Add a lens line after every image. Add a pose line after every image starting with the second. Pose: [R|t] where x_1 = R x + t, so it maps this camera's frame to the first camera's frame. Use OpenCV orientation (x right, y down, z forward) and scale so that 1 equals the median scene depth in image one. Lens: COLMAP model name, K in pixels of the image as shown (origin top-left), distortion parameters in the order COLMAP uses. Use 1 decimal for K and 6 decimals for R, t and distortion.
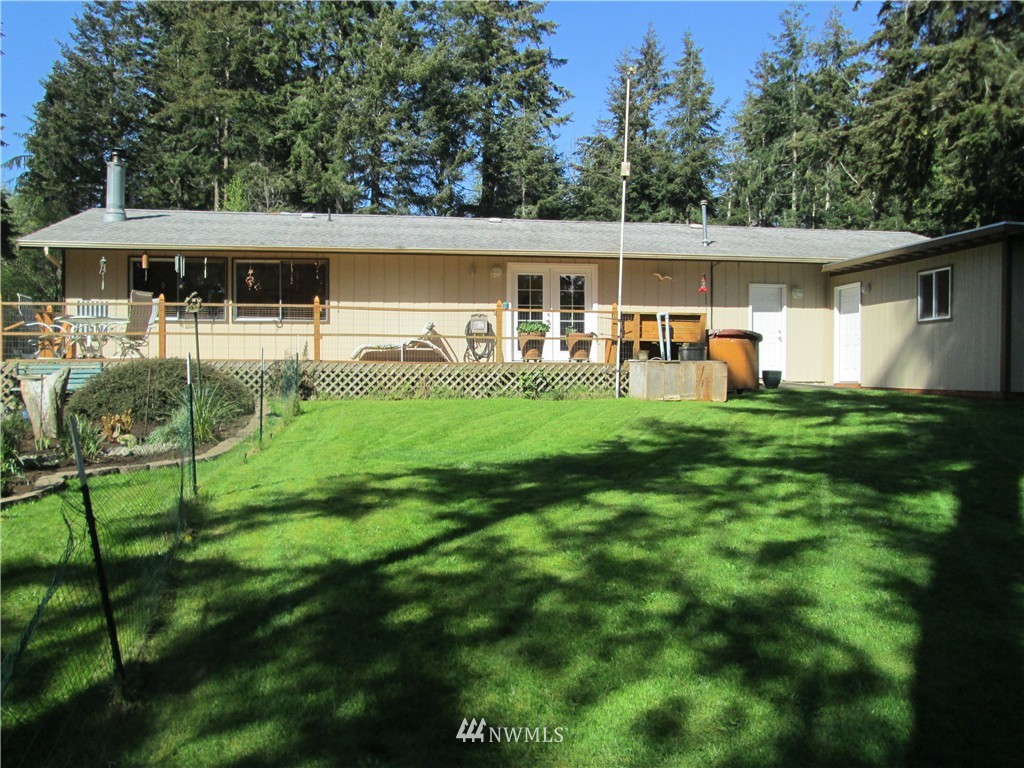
lens RADIAL K [[846.9, 0, 512.0], [0, 846.9, 384.0], [0, 0, 1]] dist [-0.049158, 0.007882]
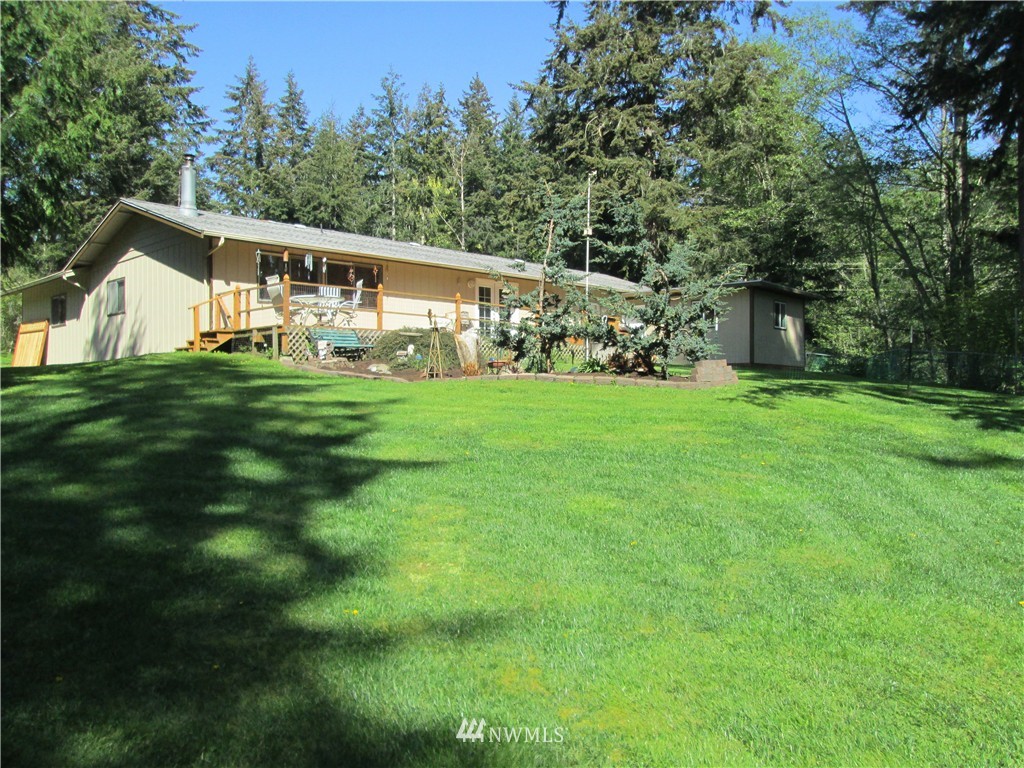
lens RADIAL K [[846.9, 0, 512.0], [0, 846.9, 384.0], [0, 0, 1]] dist [-0.049158, 0.007882]
pose [[0.792947, 0.003145, 0.609283, -0.658789], [0.011178, 0.999743, -0.019707, 0.055970], [-0.609188, 0.022437, 0.792708, -0.165737]]
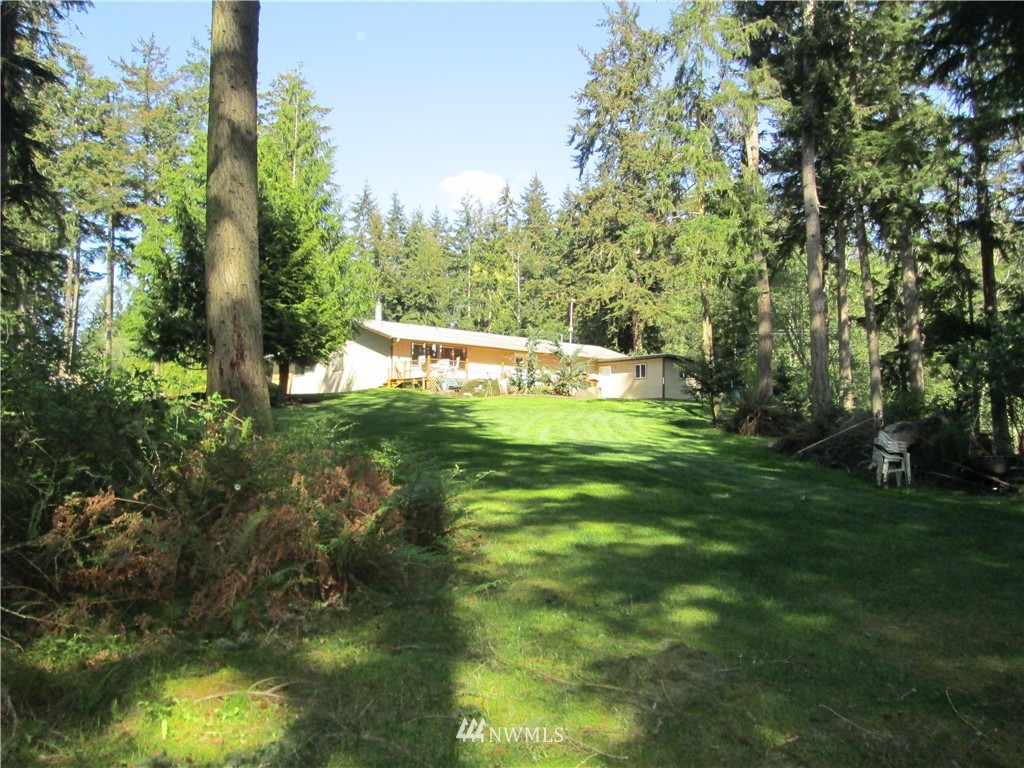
lens RADIAL K [[846.9, 0, 512.0], [0, 846.9, 384.0], [0, 0, 1]] dist [-0.049158, 0.007882]
pose [[0.839897, 0.043653, 0.540987, -1.202366], [-0.000130, 0.996776, -0.080229, 0.149195], [-0.542745, 0.067314, 0.837196, -1.081456]]
